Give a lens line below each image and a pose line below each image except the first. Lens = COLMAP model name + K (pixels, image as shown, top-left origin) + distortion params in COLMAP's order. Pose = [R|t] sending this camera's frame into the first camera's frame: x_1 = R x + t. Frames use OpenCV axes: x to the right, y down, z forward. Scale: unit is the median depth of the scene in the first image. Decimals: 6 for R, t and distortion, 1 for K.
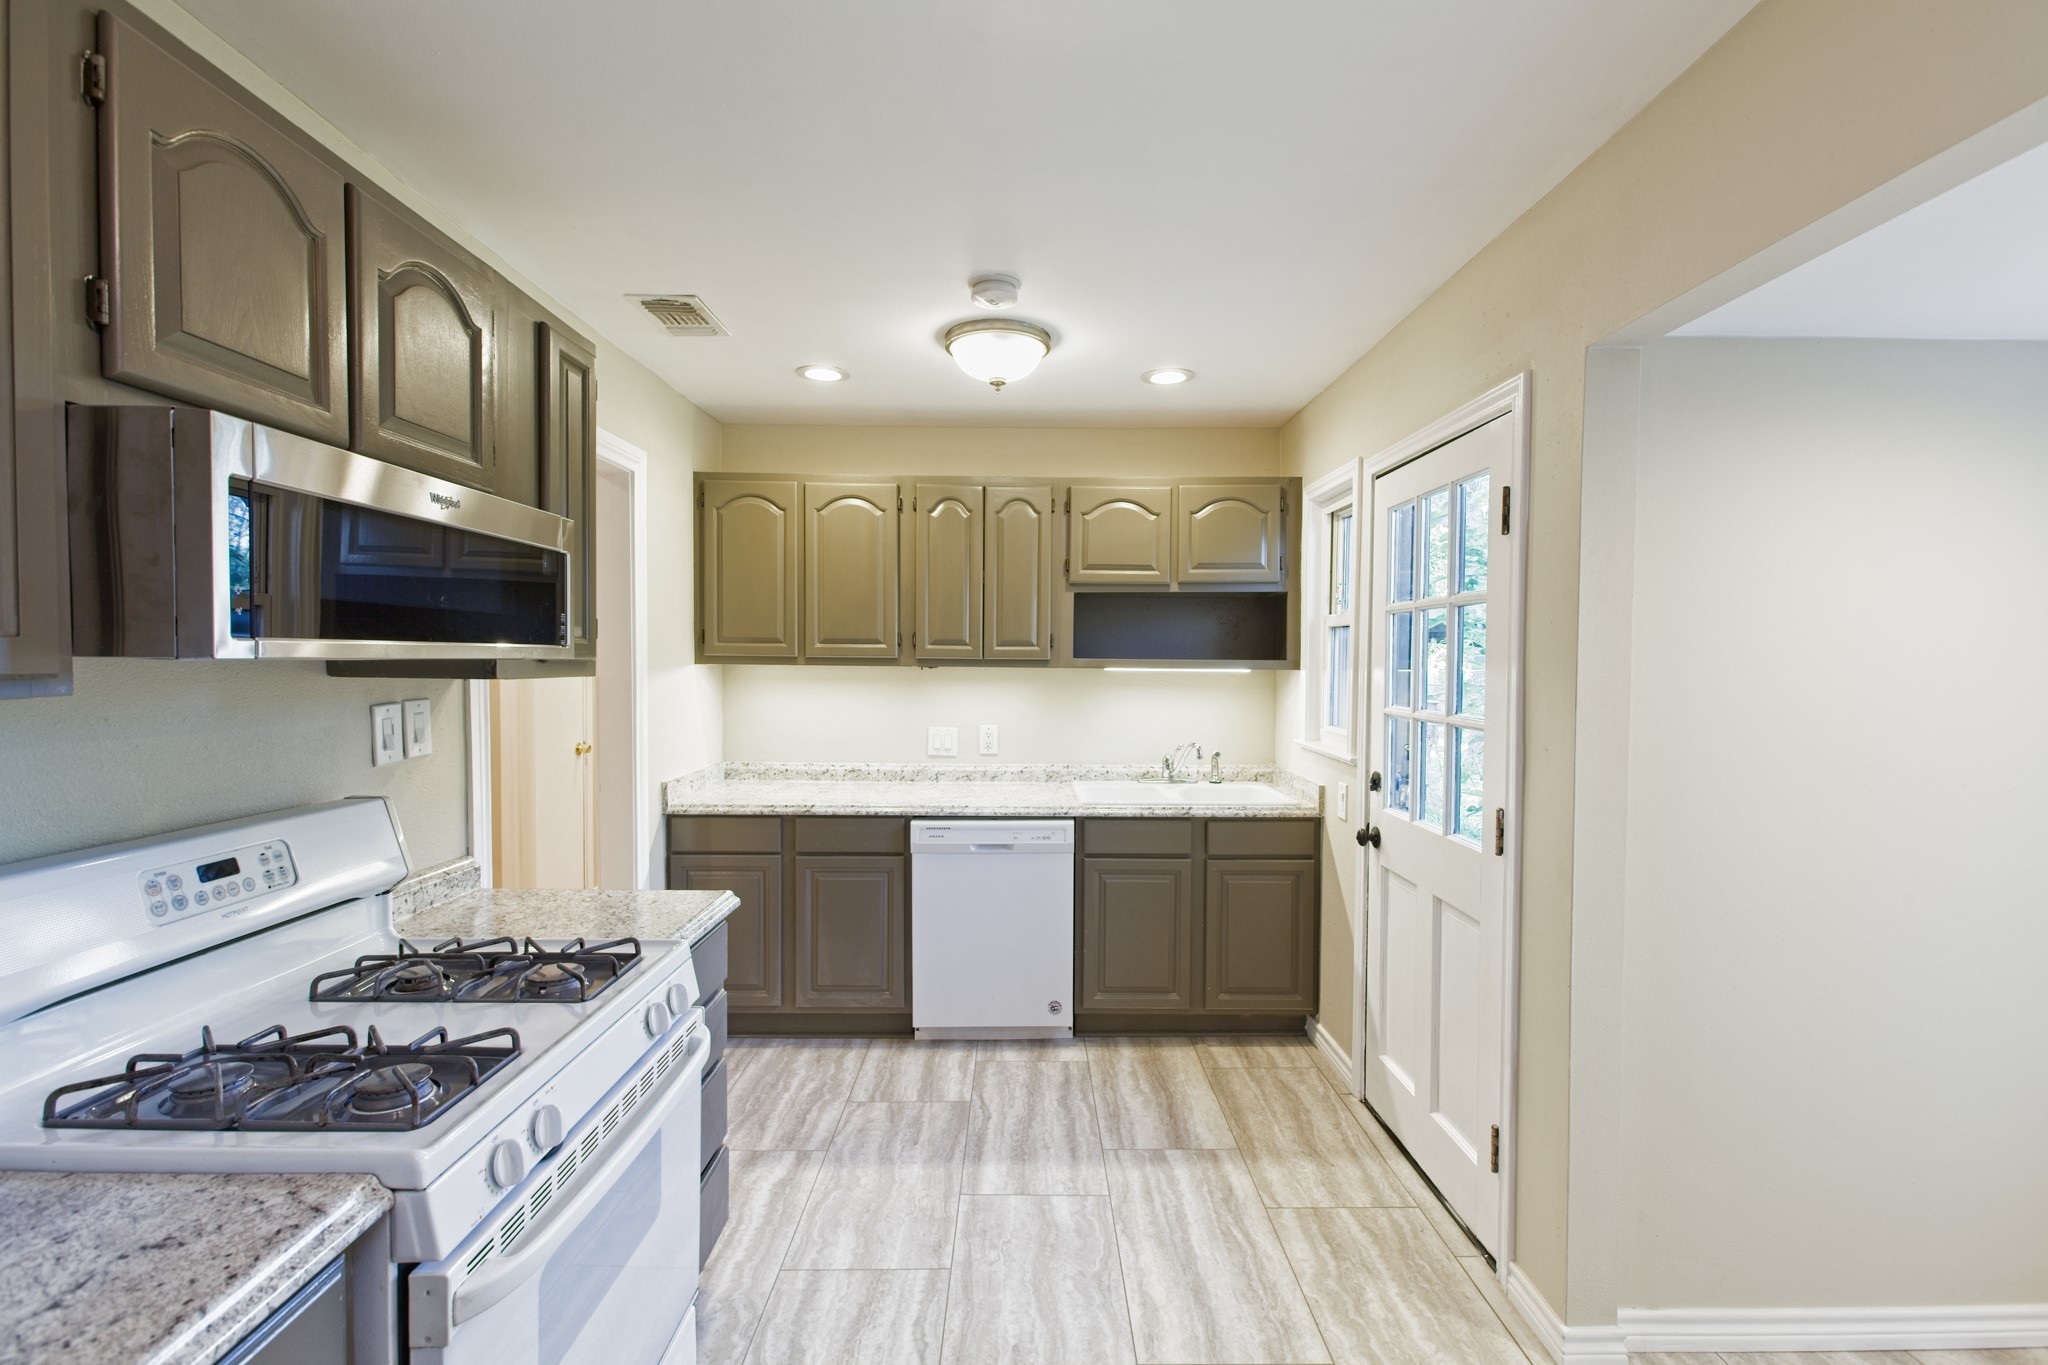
lens RADIAL K [[900.1, 0, 1026.4], [0, 900.1, 687.5], [0, 0, 1]] dist [0.023444, -0.012011]
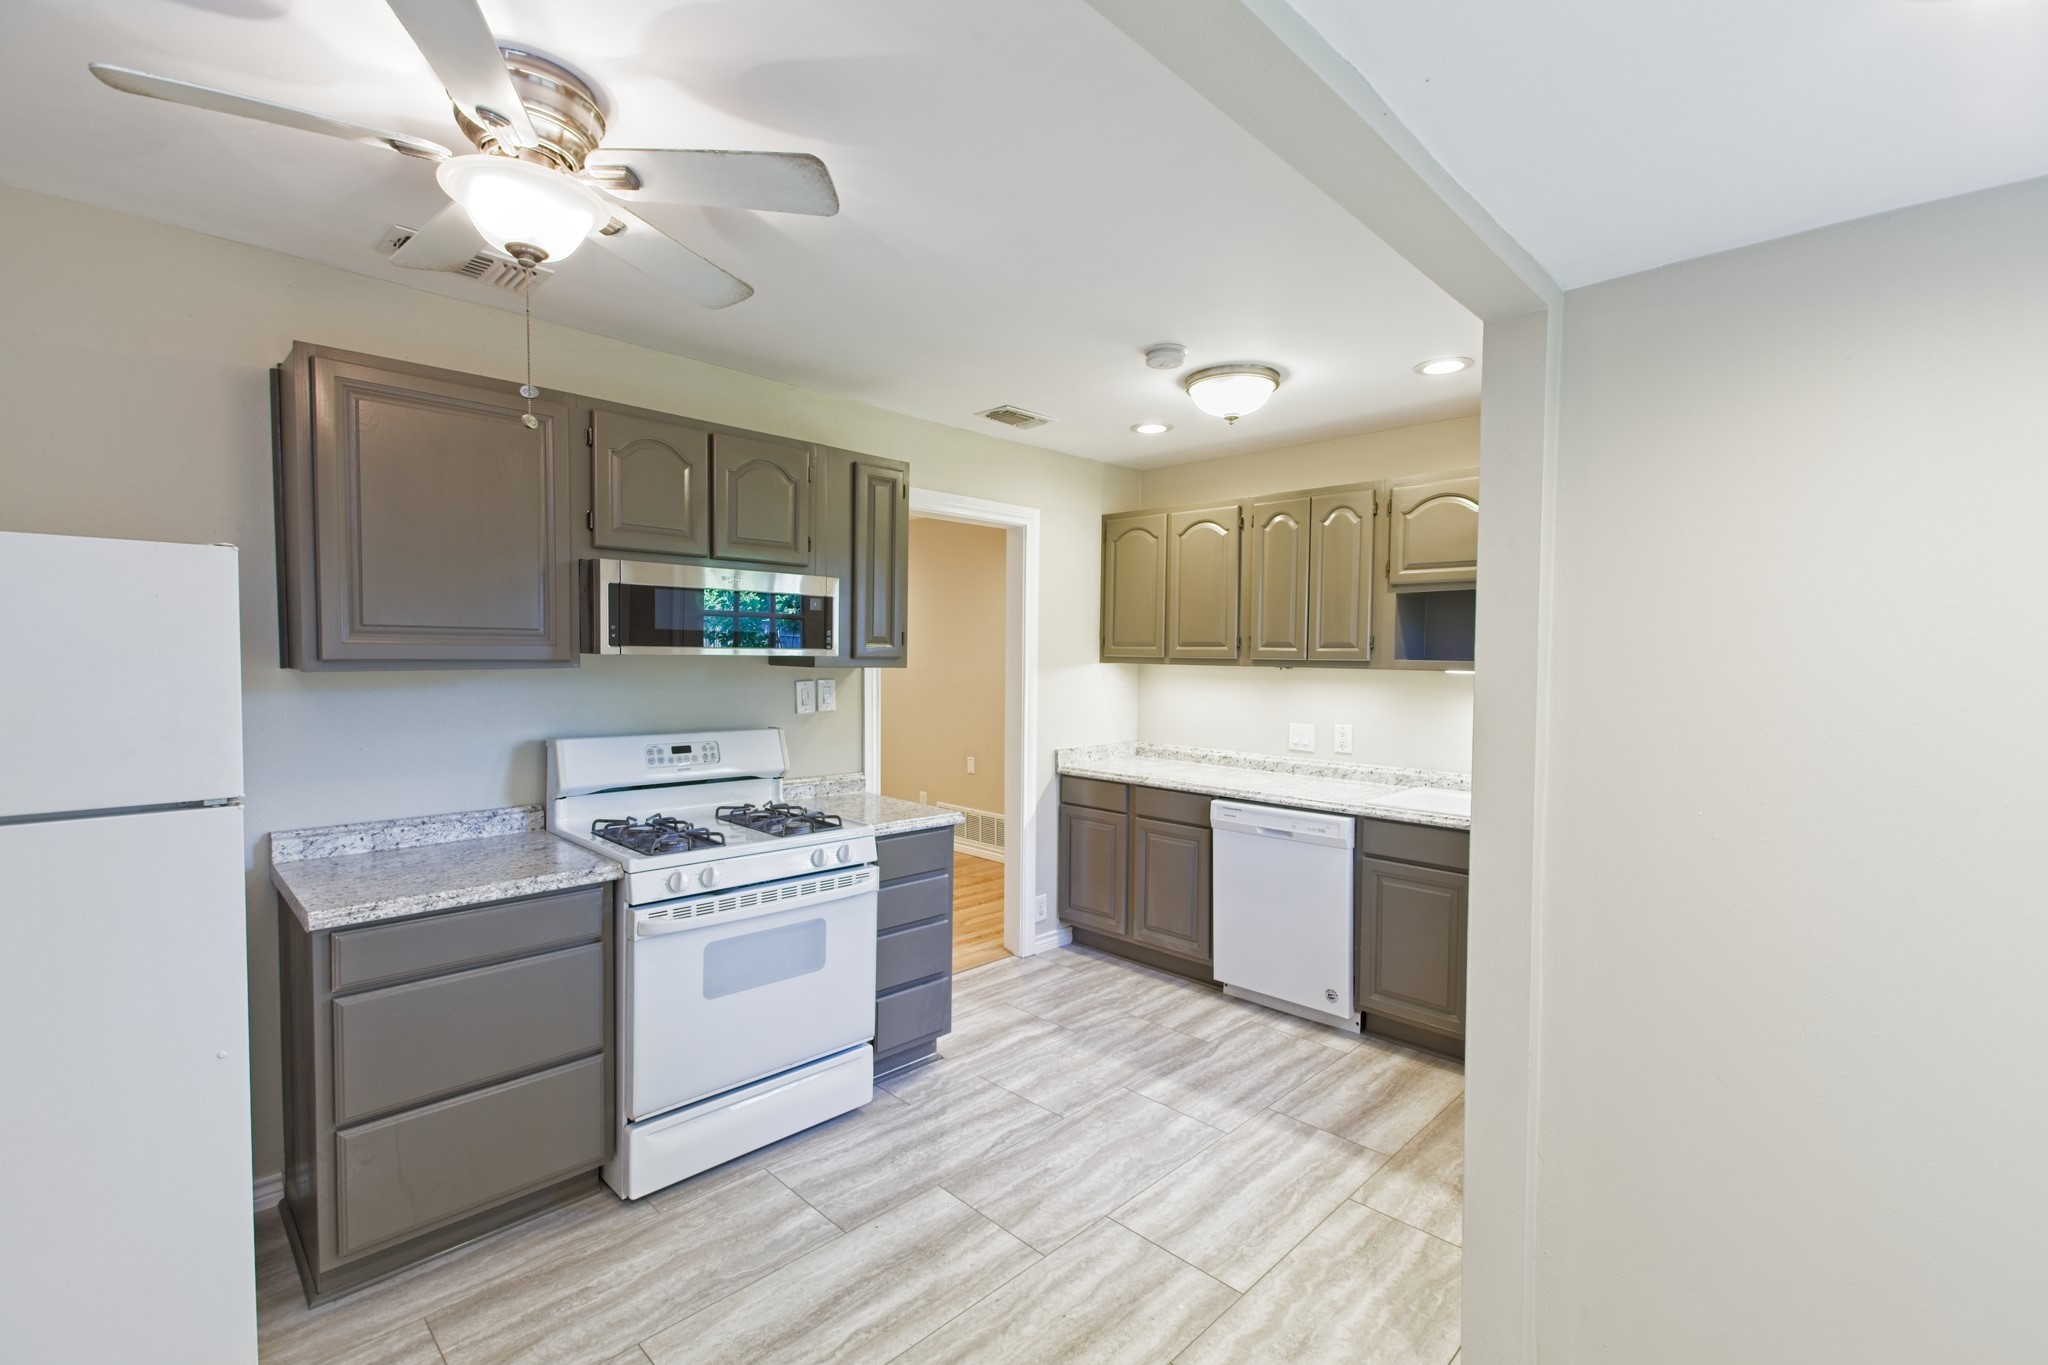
lens RADIAL K [[900.1, 0, 1026.4], [0, 900.1, 687.5], [0, 0, 1]] dist [0.023444, -0.012011]
pose [[0.708101, 0.027116, -0.705591, 0.613850], [-0.029847, 0.999519, 0.008459, 0.001893], [0.705480, 0.015070, 0.708569, 0.011401]]
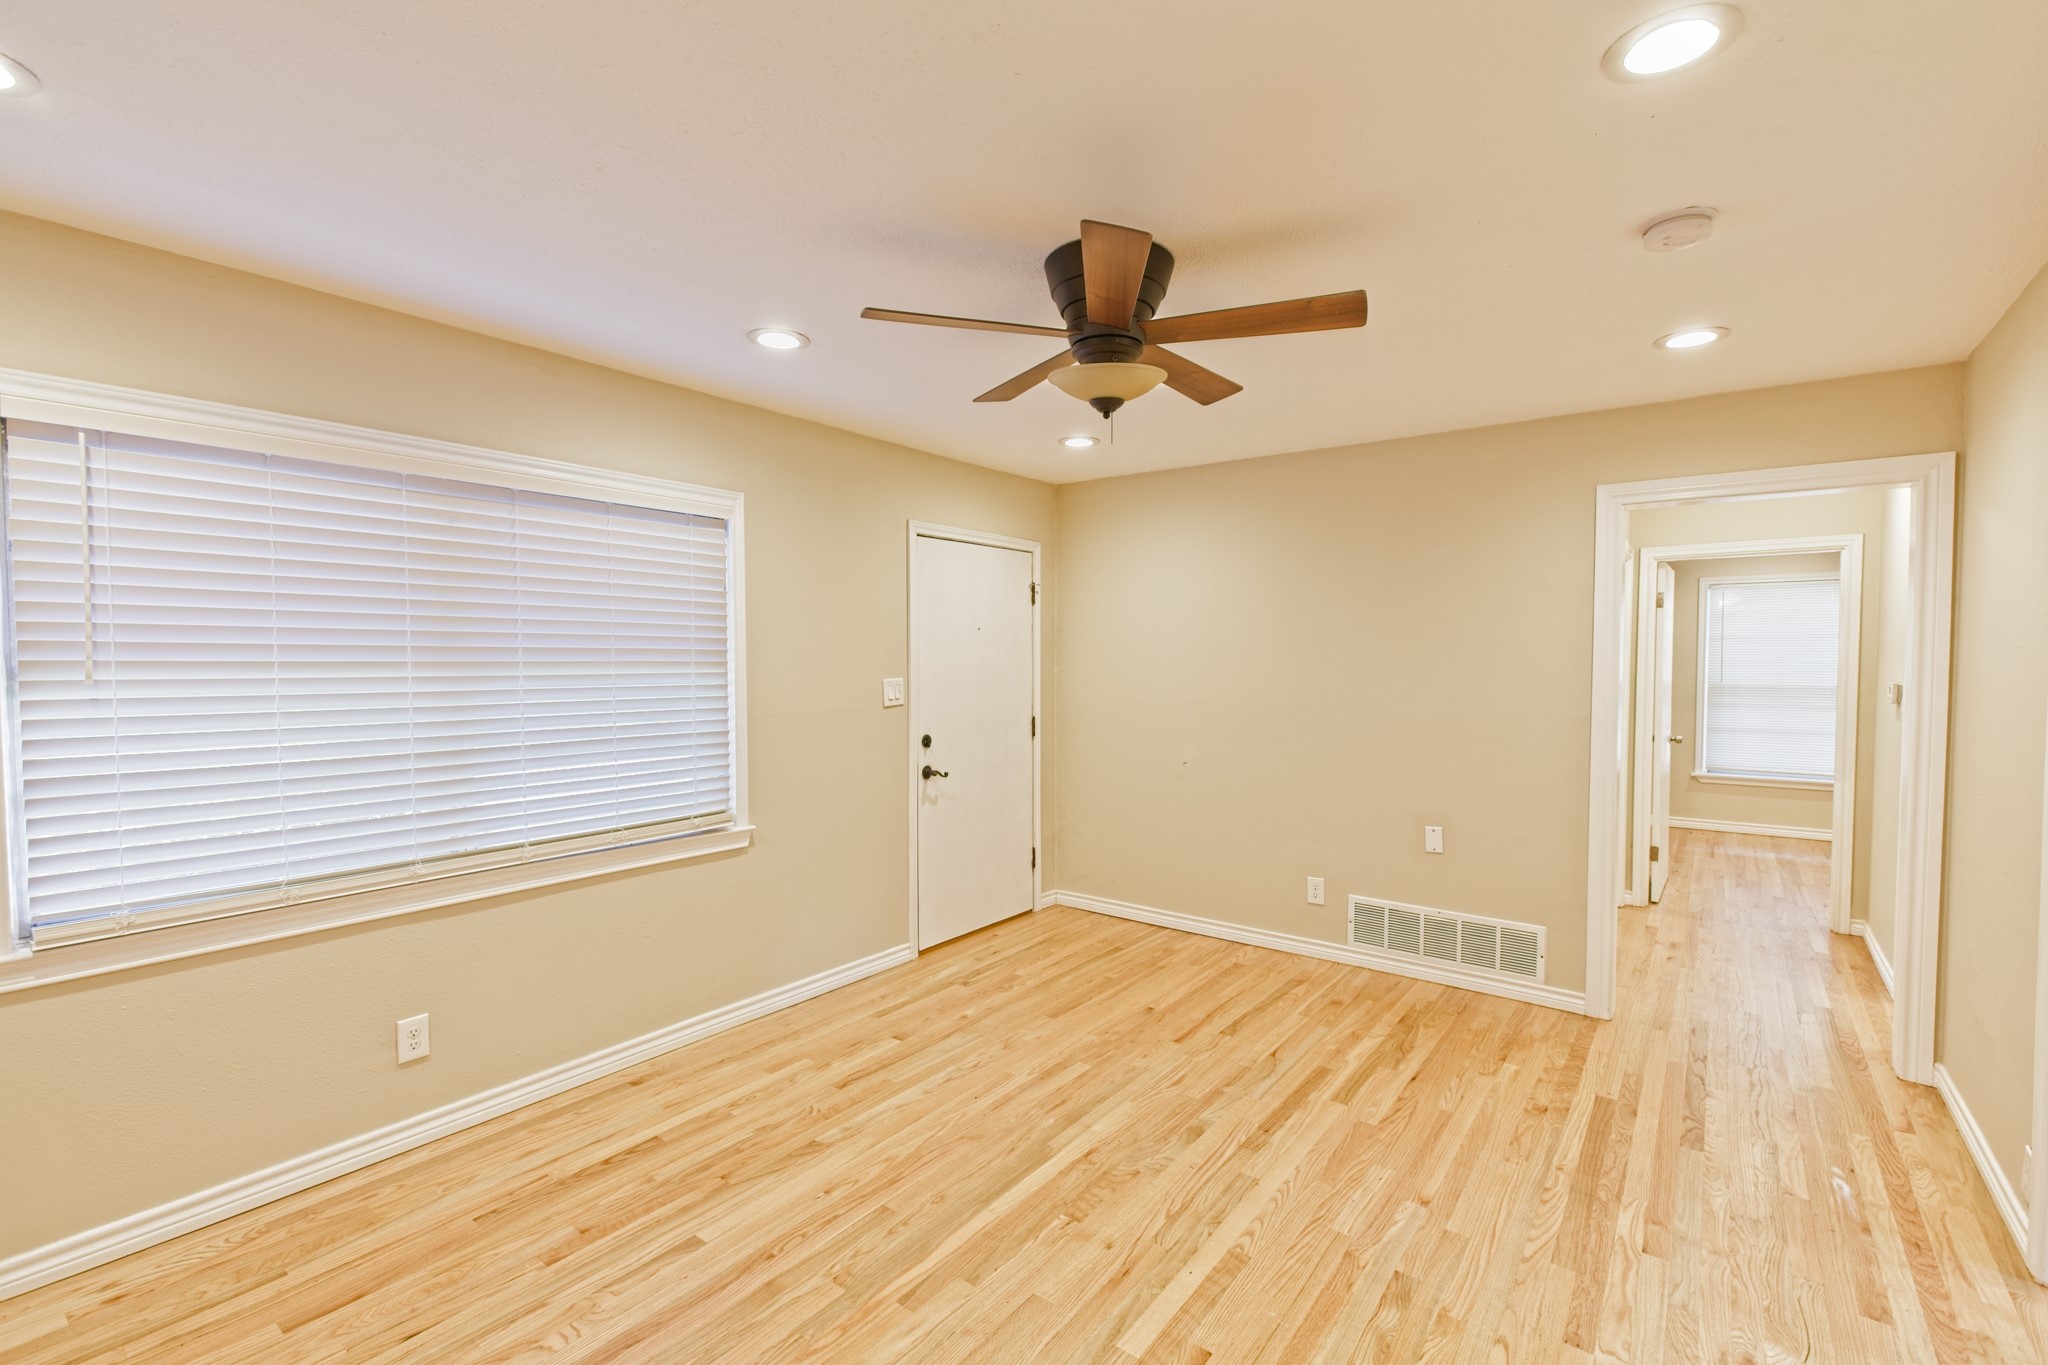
lens RADIAL K [[900.1, 0, 1026.4], [0, 900.1, 687.5], [0, 0, 1]] dist [0.023444, -0.012011]
pose [[0.792275, 0.014173, -0.609999, -0.741889], [-0.015924, 0.999870, 0.002549, -0.011847], [0.609956, 0.007694, 0.792398, -0.003348]]
